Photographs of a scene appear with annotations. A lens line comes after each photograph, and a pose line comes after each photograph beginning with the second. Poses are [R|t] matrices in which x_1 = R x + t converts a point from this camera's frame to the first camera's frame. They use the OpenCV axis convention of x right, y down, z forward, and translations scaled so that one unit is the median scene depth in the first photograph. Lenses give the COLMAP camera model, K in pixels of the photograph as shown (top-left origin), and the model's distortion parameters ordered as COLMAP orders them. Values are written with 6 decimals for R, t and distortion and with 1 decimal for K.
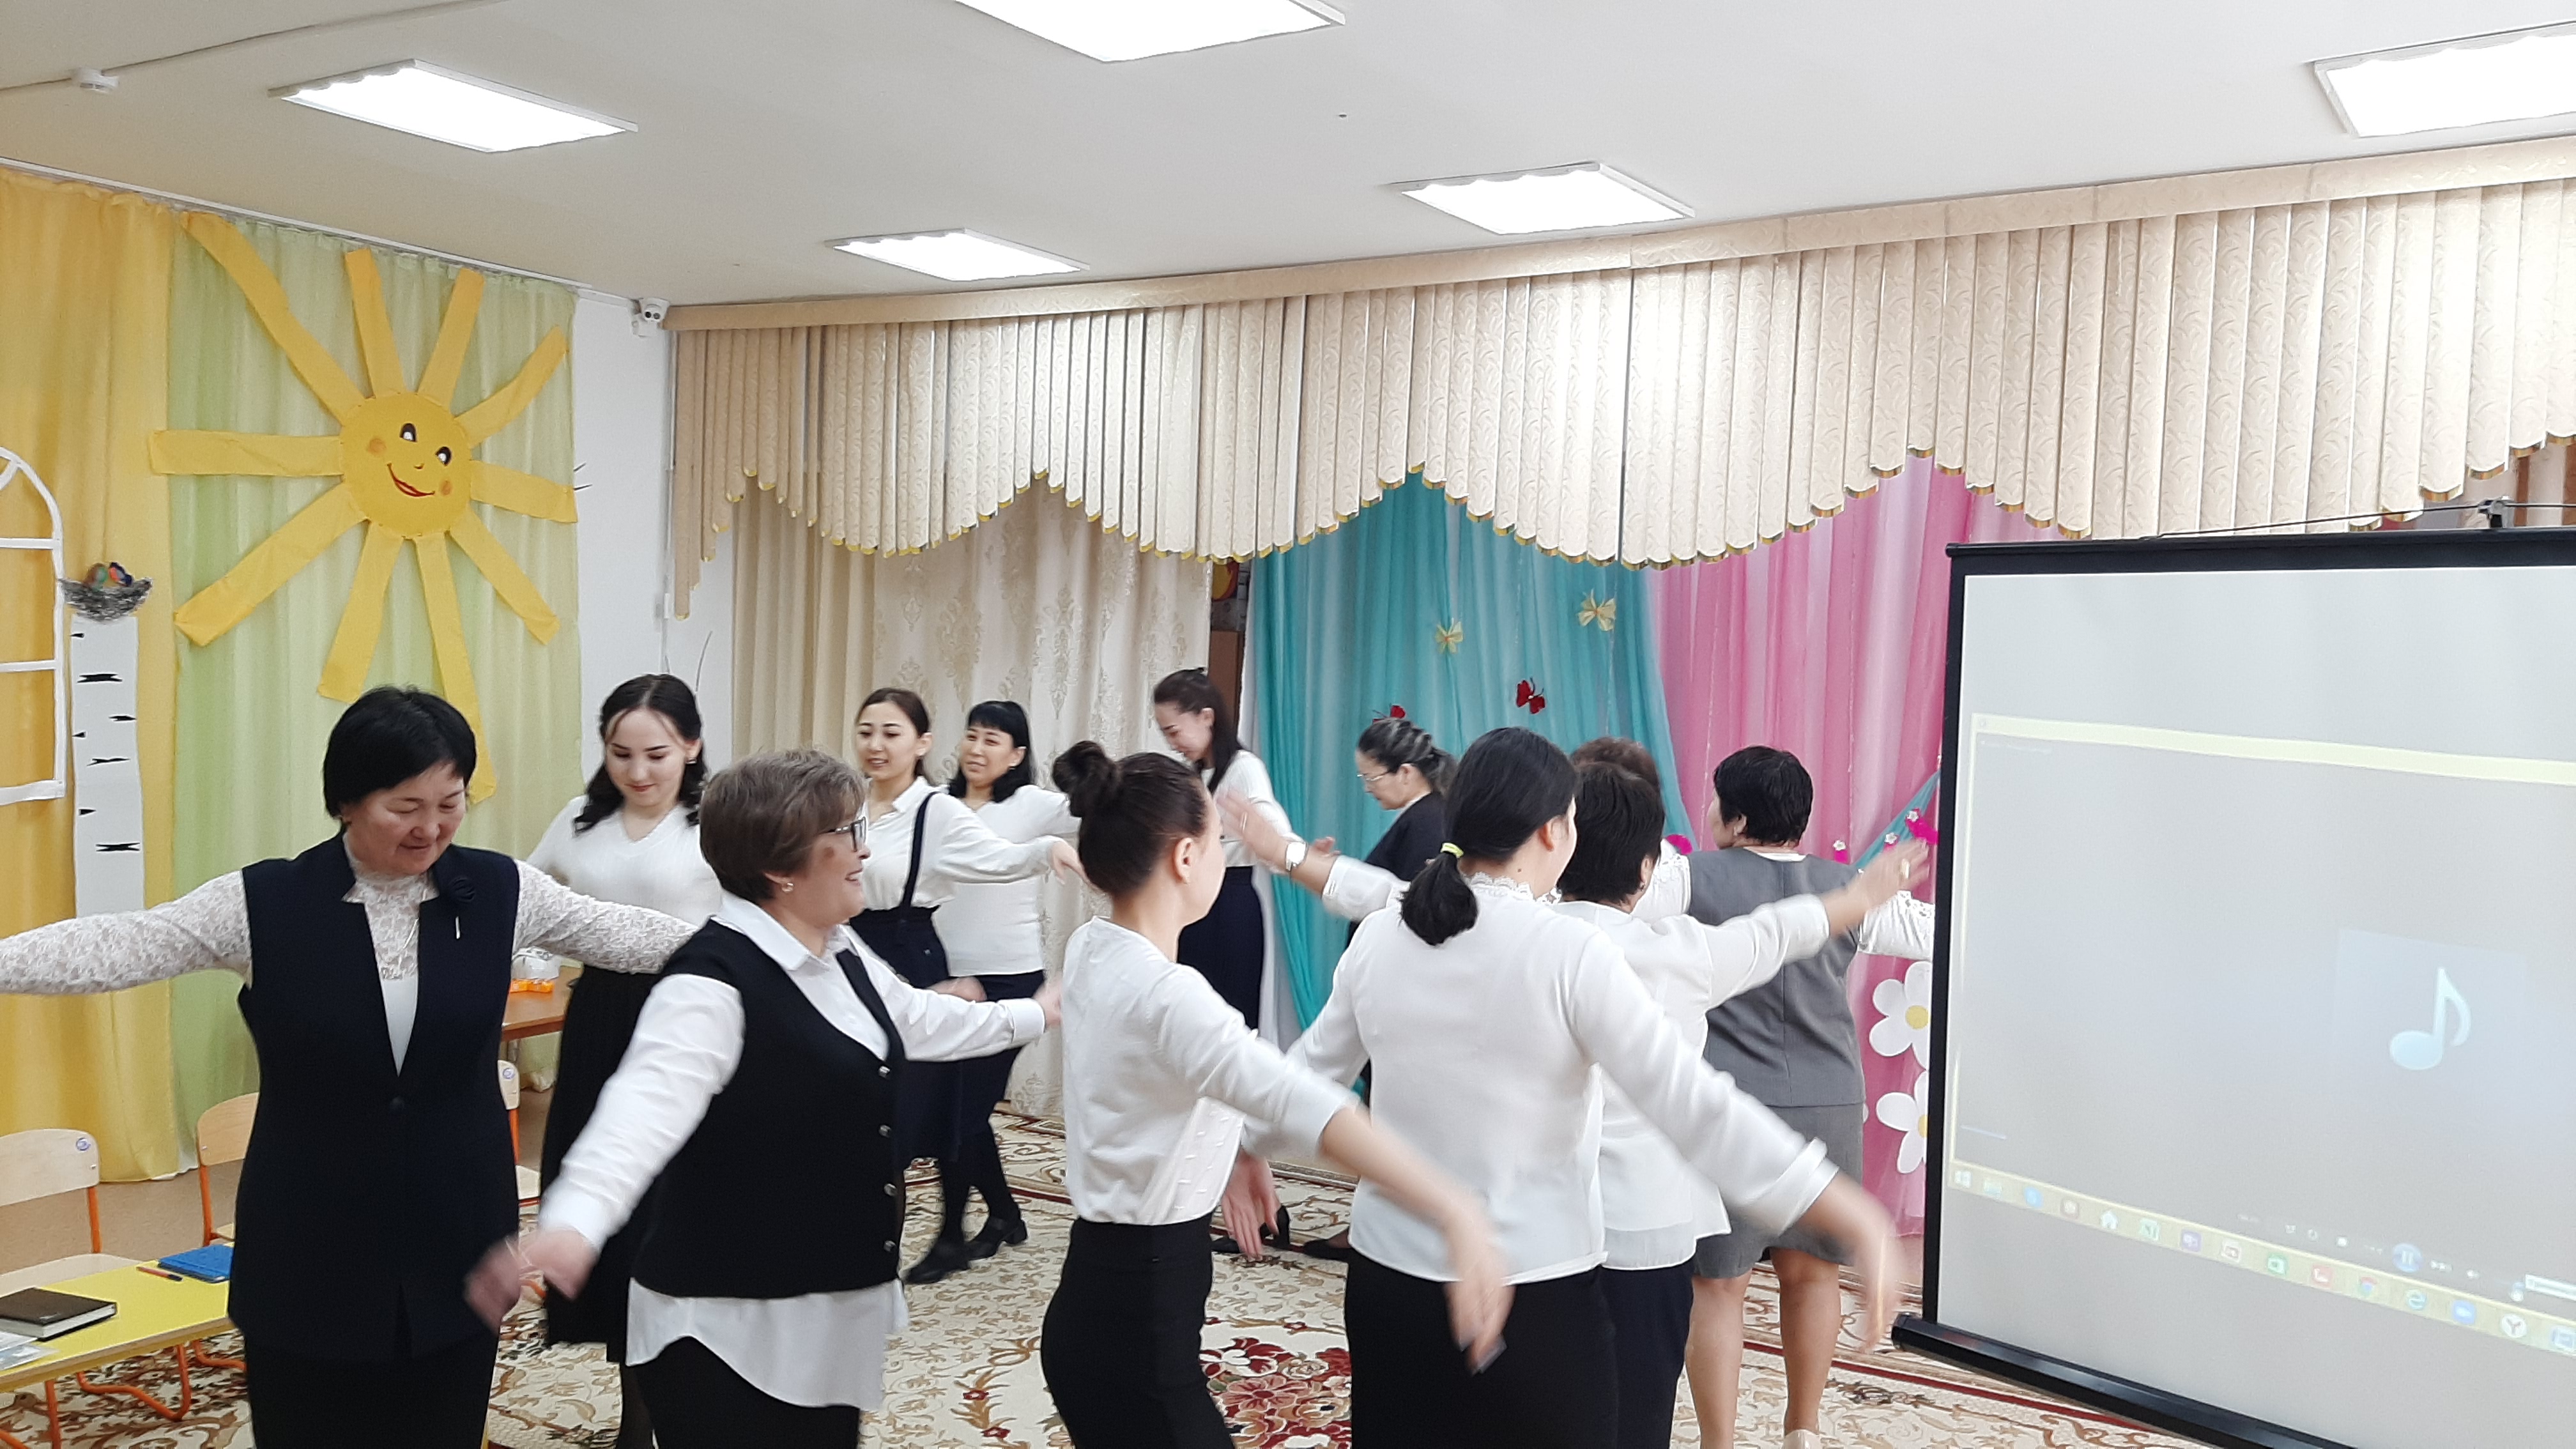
lens RADIAL K [[1968.3, 0, 1289.0], [0, 1968.3, 721.5], [0, 0, 1]] dist [0.052770, -0.101457]
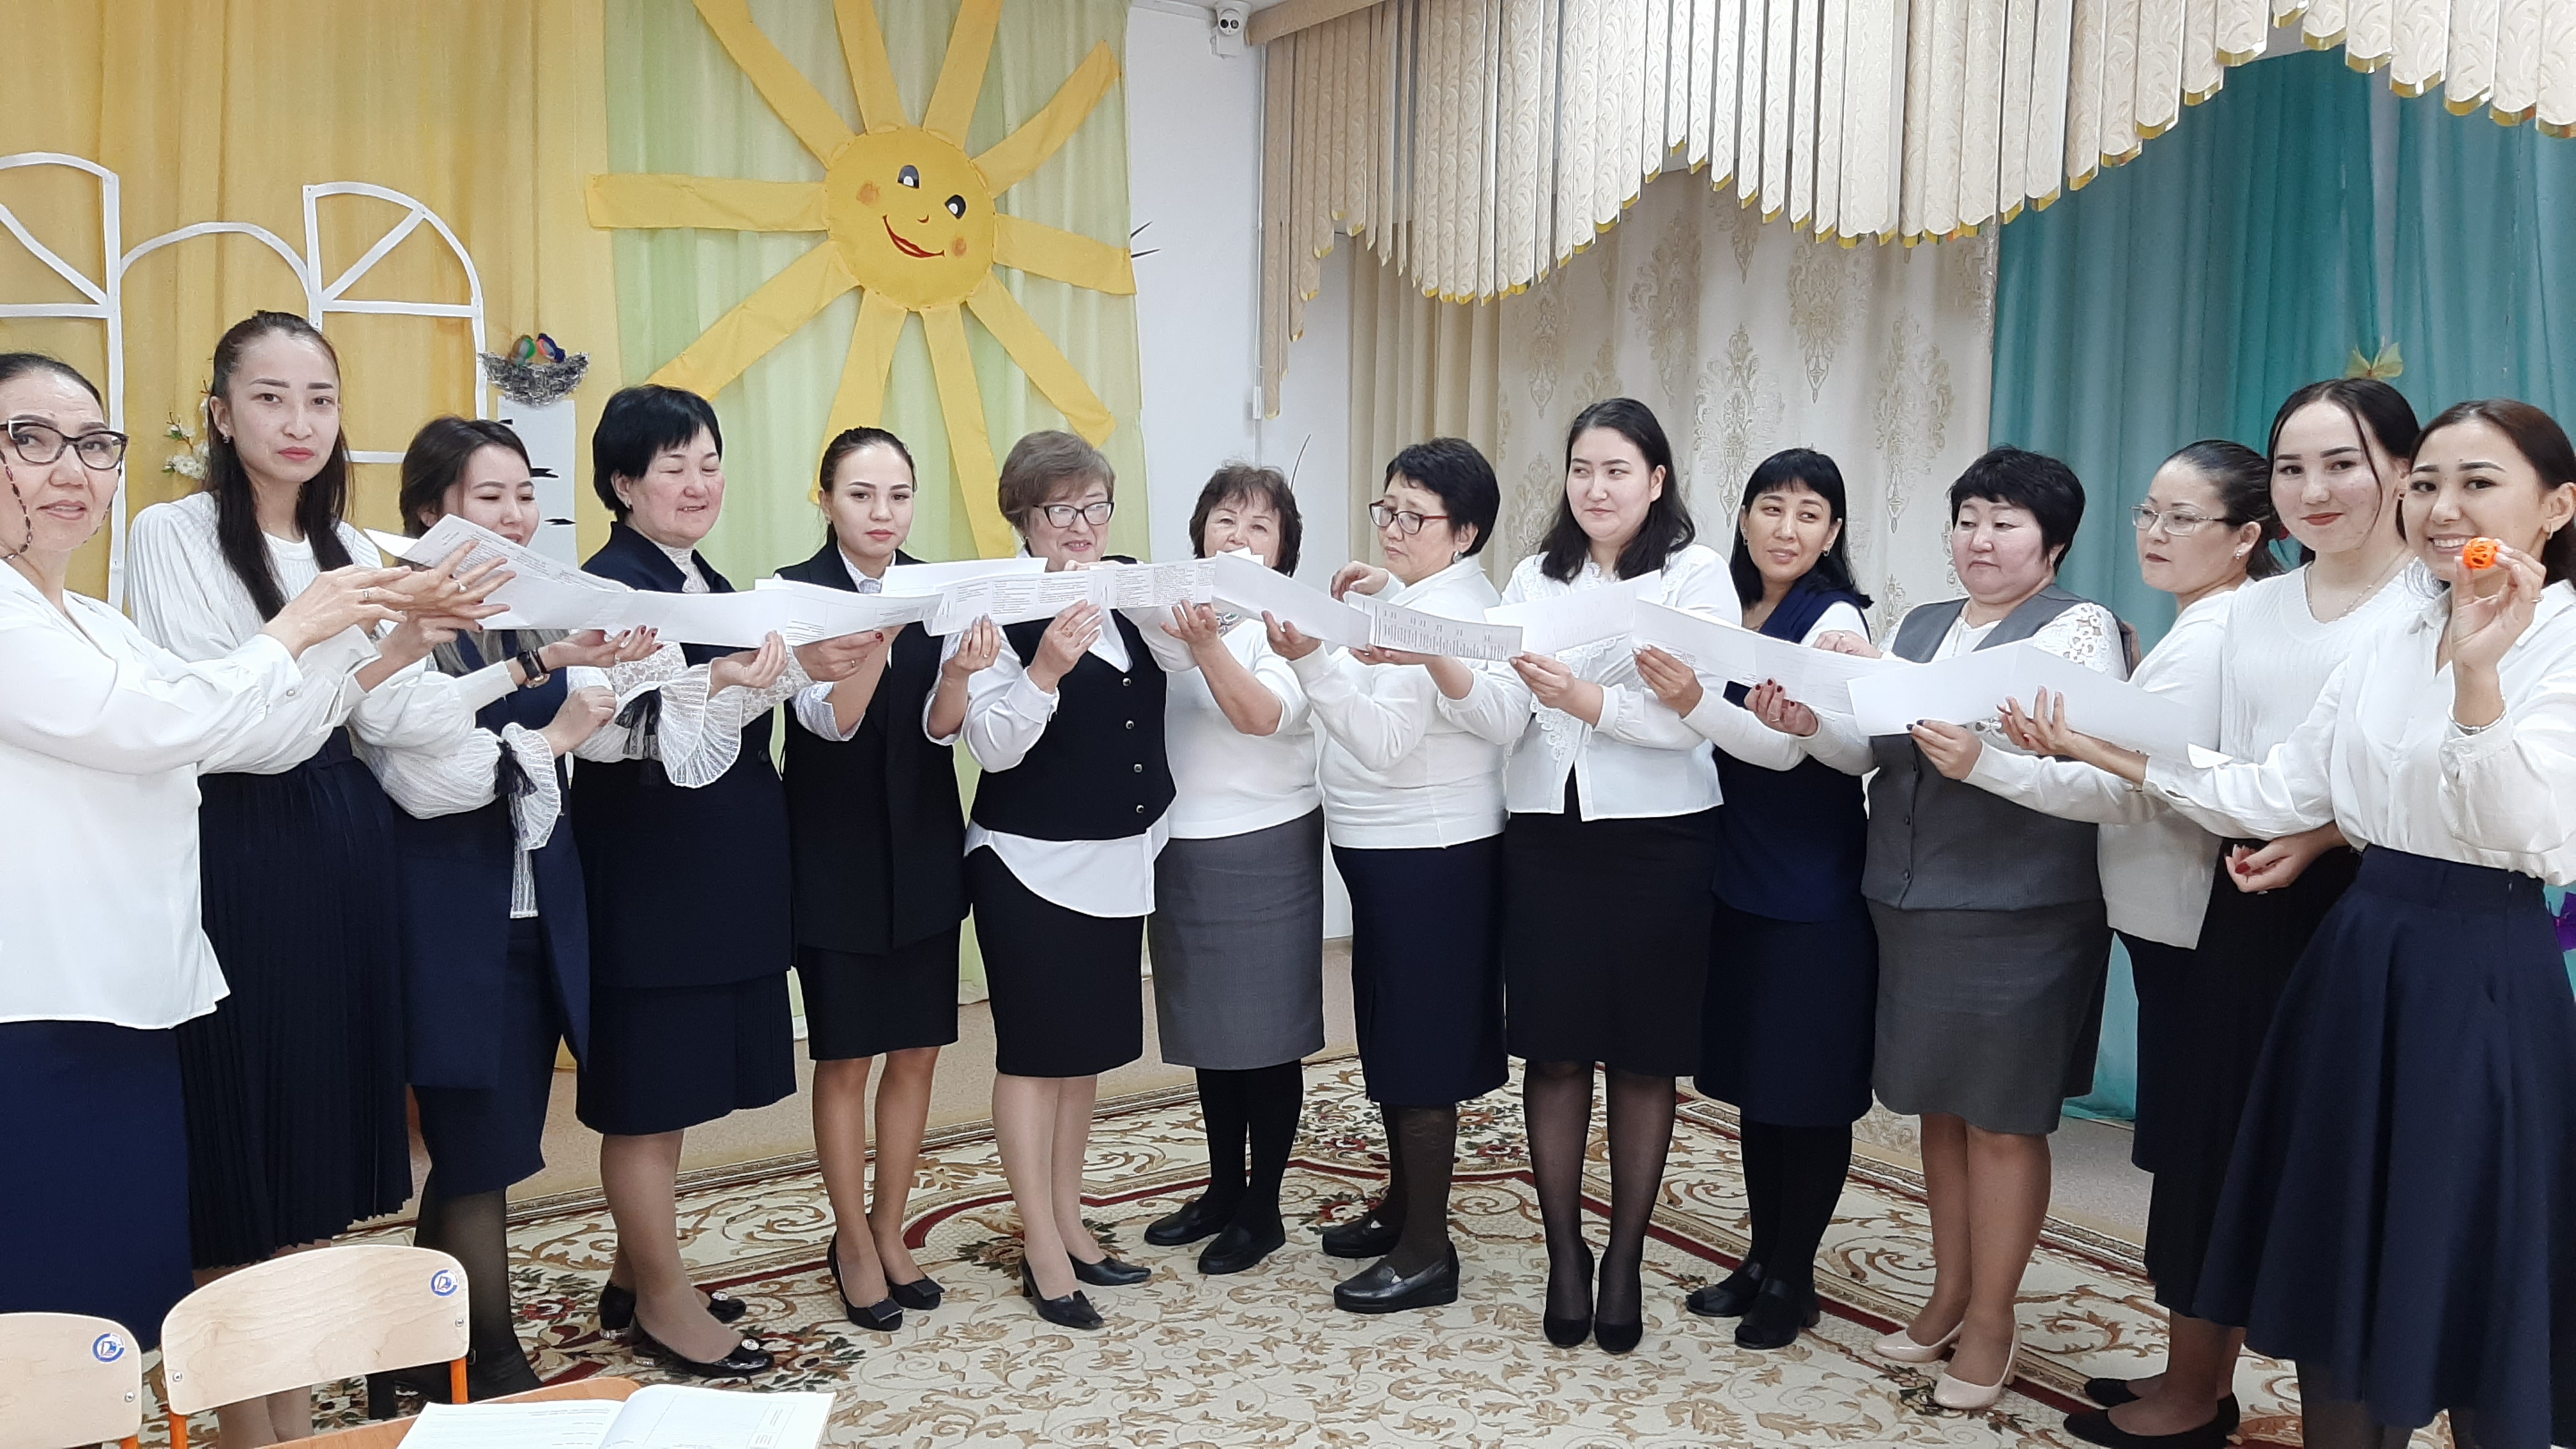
lens RADIAL K [[1968.3, 0, 1296.8], [0, 1968.3, 714.7], [0, 0, 1]] dist [0.052770, -0.101457]
pose [[0.904651, 0.022148, -0.425576, 0.050743], [-0.003415, 0.998993, 0.044732, 0.039966], [0.426139, -0.039013, 0.903816, 0.357694]]
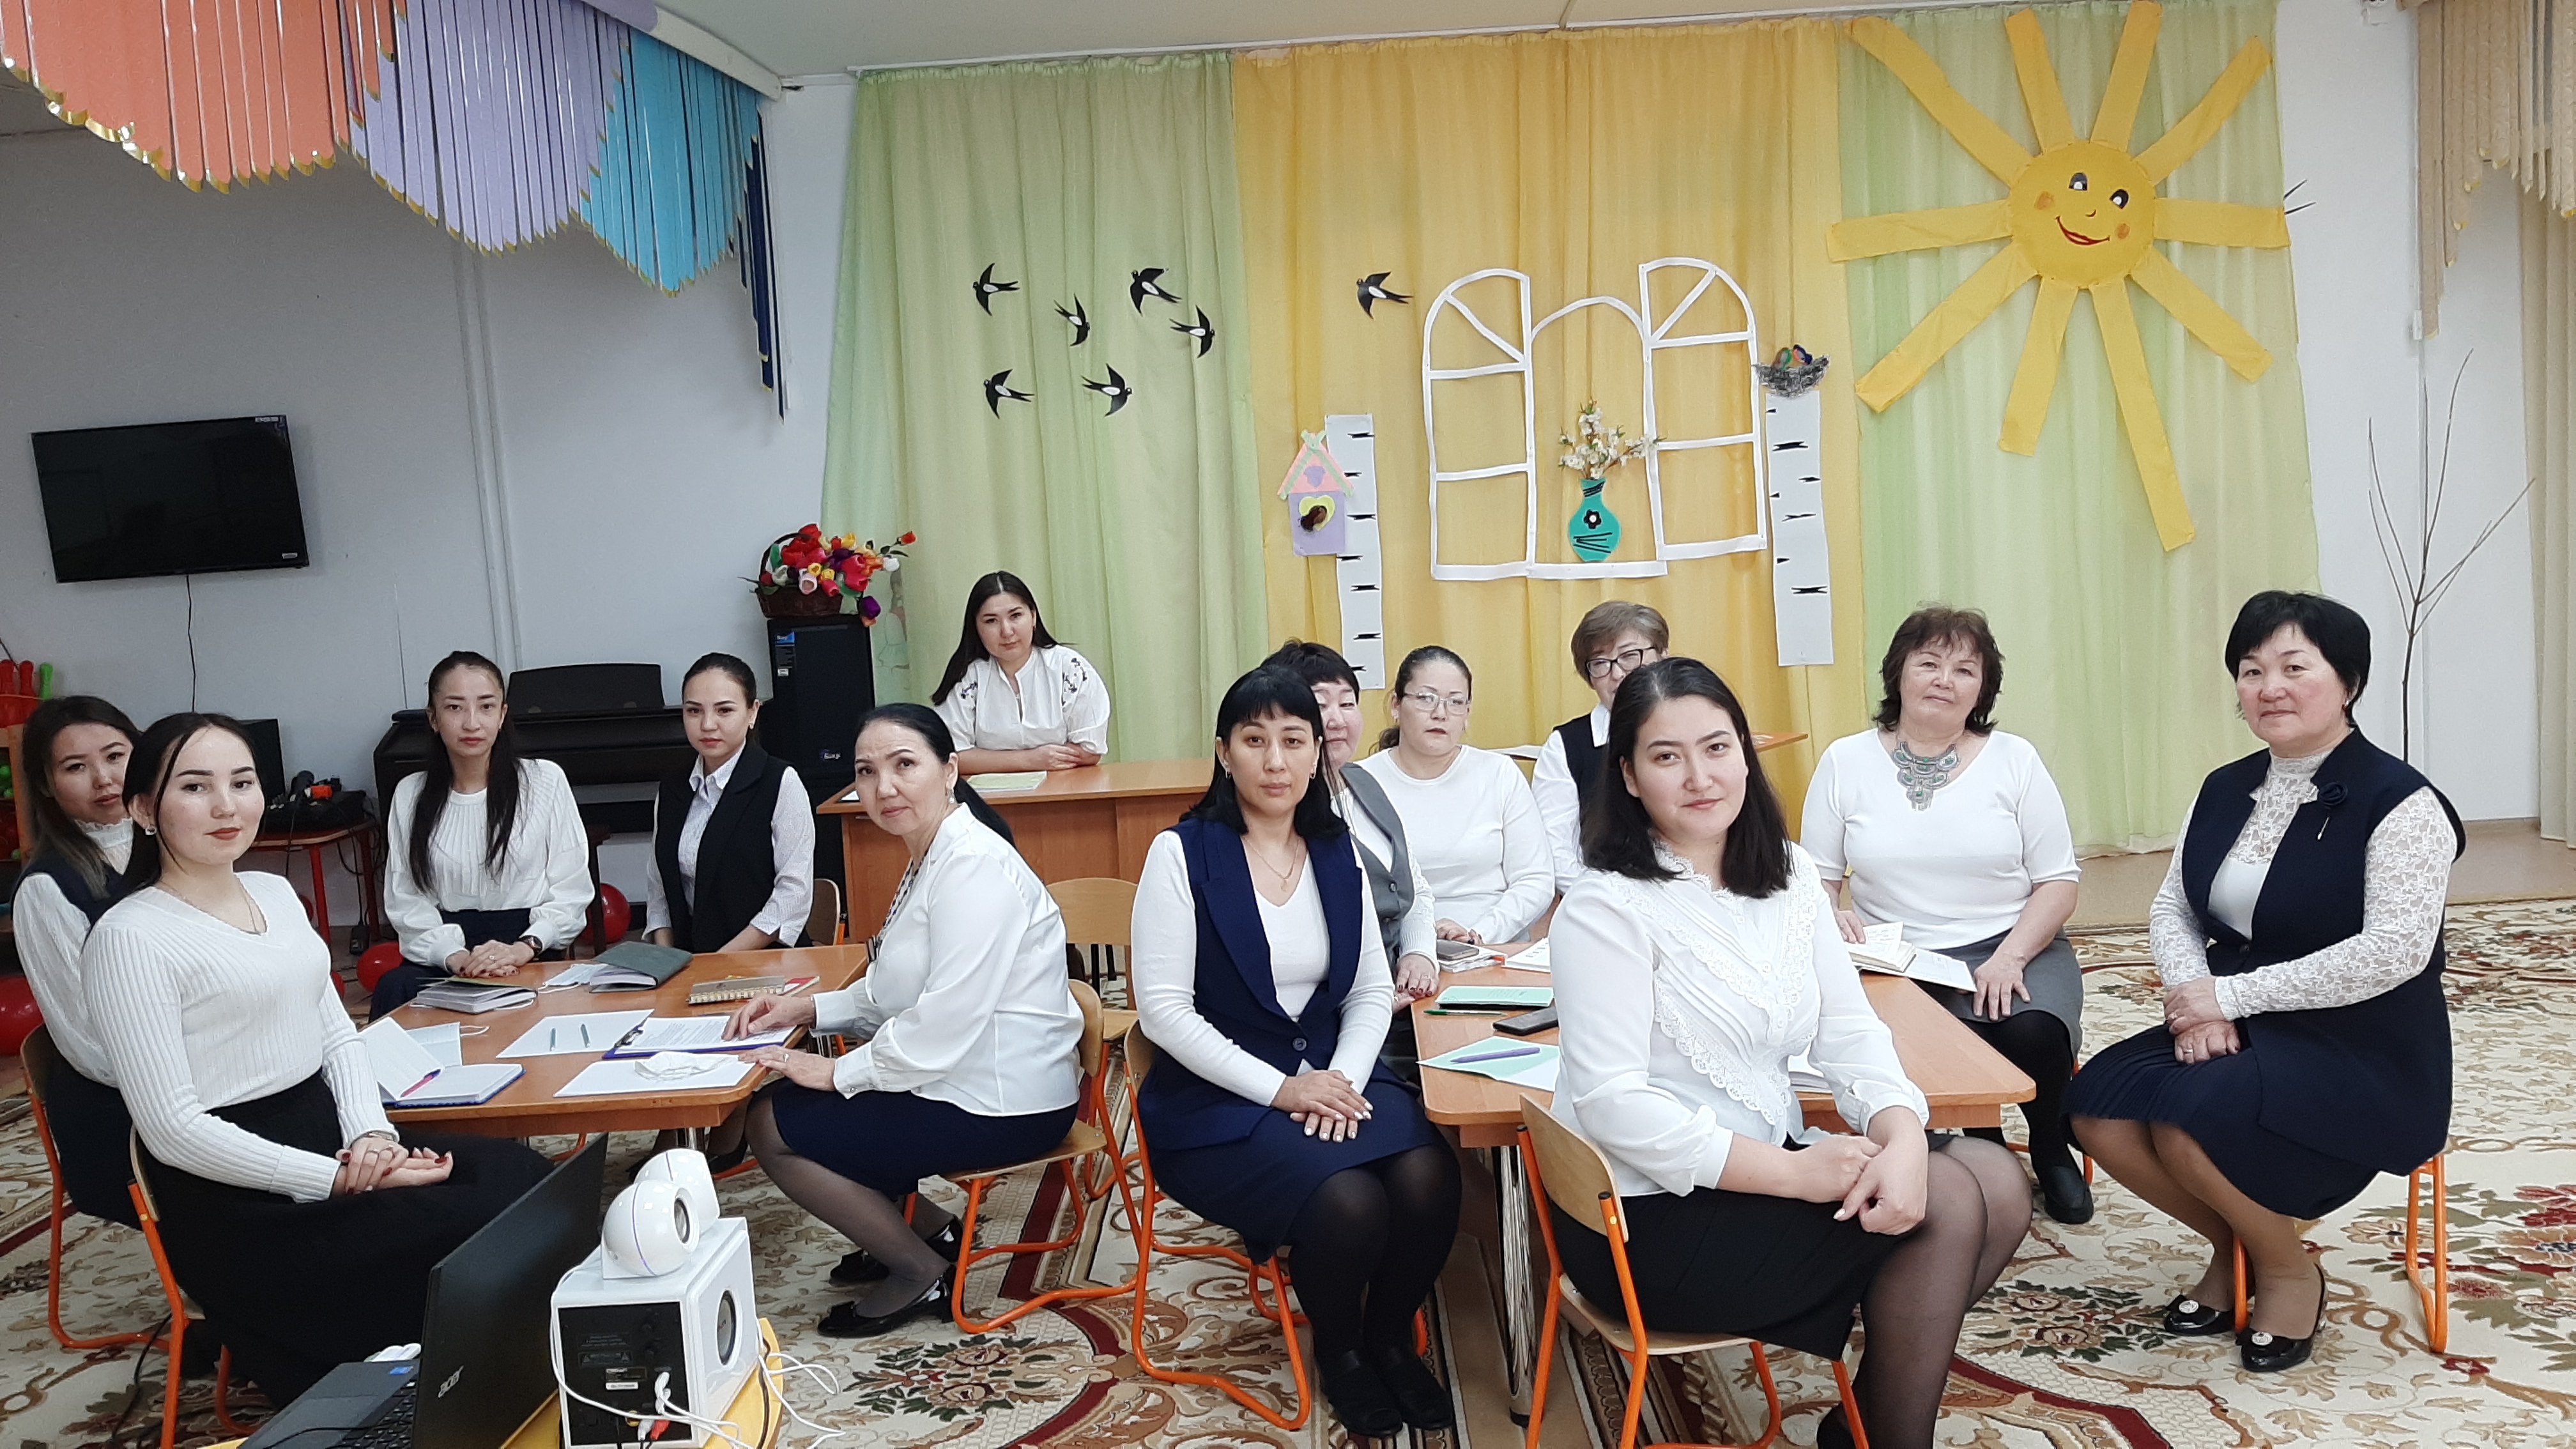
lens RADIAL K [[1968.3, 0, 1268.6], [0, 1968.3, 715.5], [0, 0, 1]] dist [0.052770, -0.101457]
pose [[0.486283, 0.027577, -0.873366, 0.264590], [0.039668, 0.997775, 0.053592, 0.059551], [0.872901, -0.060706, 0.484107, 0.146111]]
